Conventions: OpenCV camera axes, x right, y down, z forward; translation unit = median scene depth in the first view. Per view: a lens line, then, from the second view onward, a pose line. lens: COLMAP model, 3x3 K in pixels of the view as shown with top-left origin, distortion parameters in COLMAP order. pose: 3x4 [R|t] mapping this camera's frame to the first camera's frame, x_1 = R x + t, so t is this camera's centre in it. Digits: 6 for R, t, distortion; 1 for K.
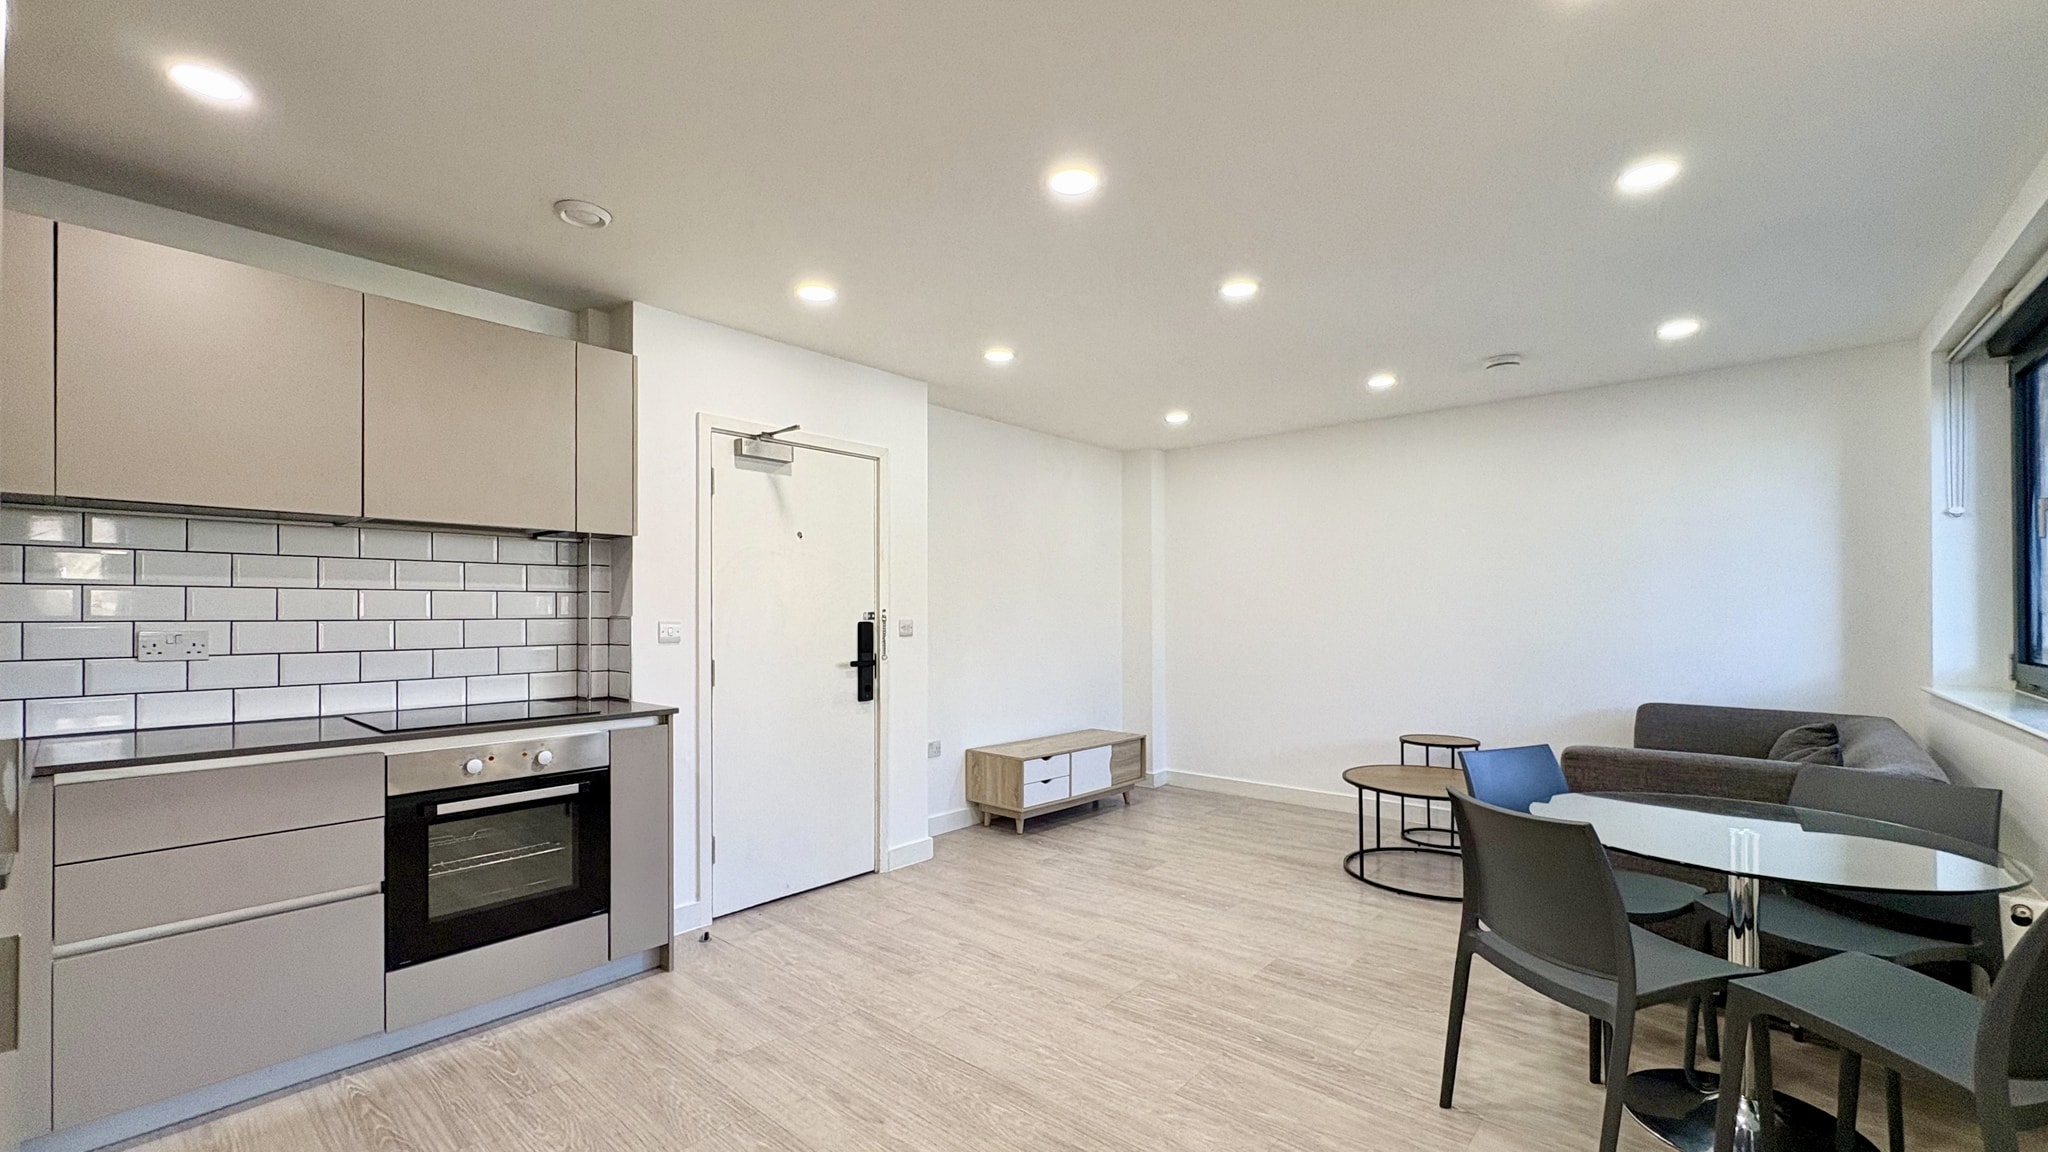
lens RADIAL K [[828.7, 0, 1026.1], [0, 828.7, 604.9], [0, 0, 1]] dist [-0.000470, -0.000168]
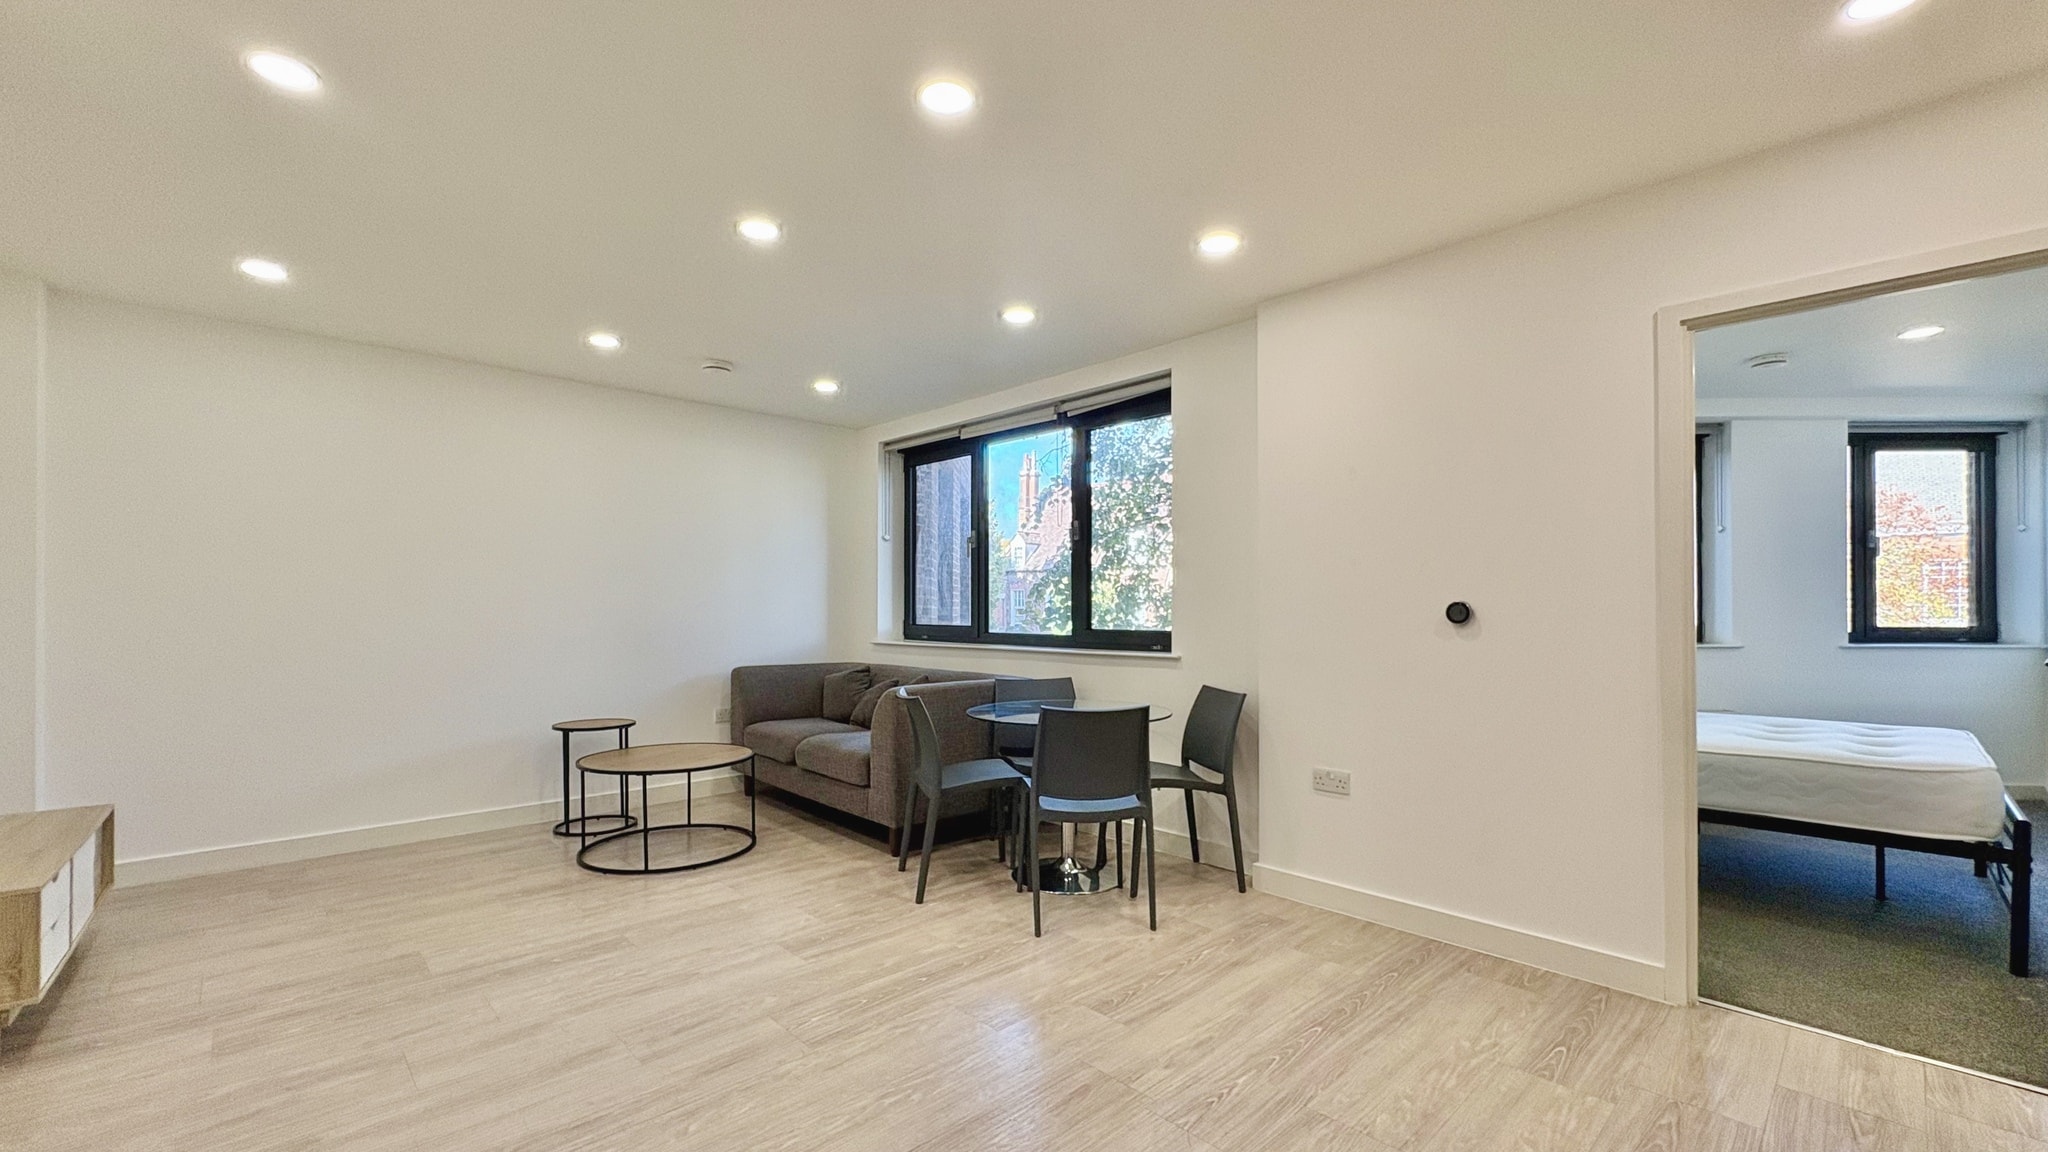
lens RADIAL K [[828.7, 0, 1026.1], [0, 828.7, 604.9], [0, 0, 1]] dist [-0.000470, -0.000168]
pose [[0.094950, 0.004220, 0.995473, -0.559306], [-0.014776, 0.999887, -0.002830, 0.026366], [-0.995372, -0.014440, 0.095002, 0.548948]]
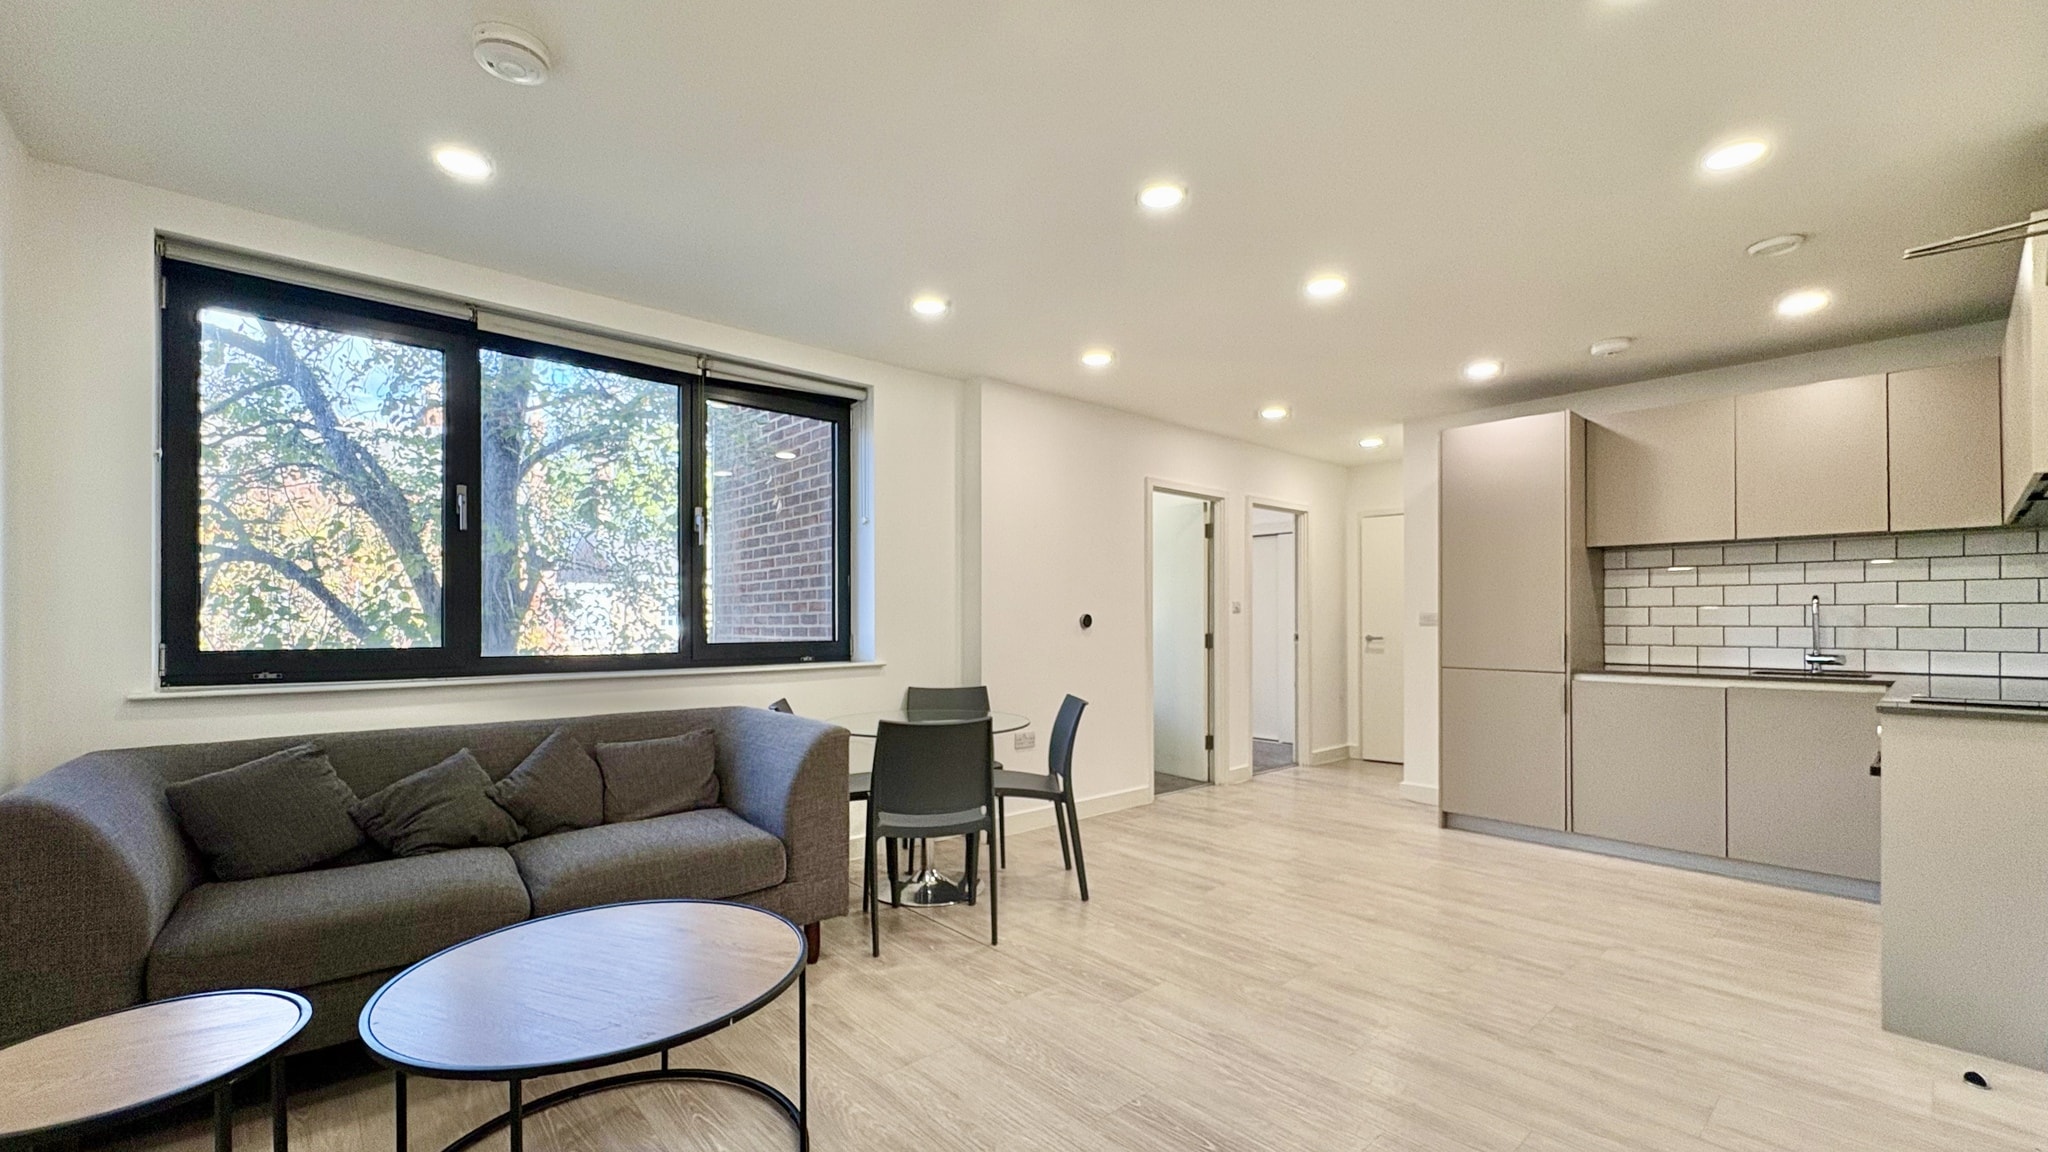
lens RADIAL K [[828.7, 0, 1026.1], [0, 828.7, 604.9], [0, 0, 1]] dist [-0.000470, -0.000168]
pose [[-0.991900, 0.003094, 0.126982, 0.253645], [-0.000931, 0.999499, -0.031627, 0.045612], [-0.127016, -0.031489, -0.991401, 1.632967]]
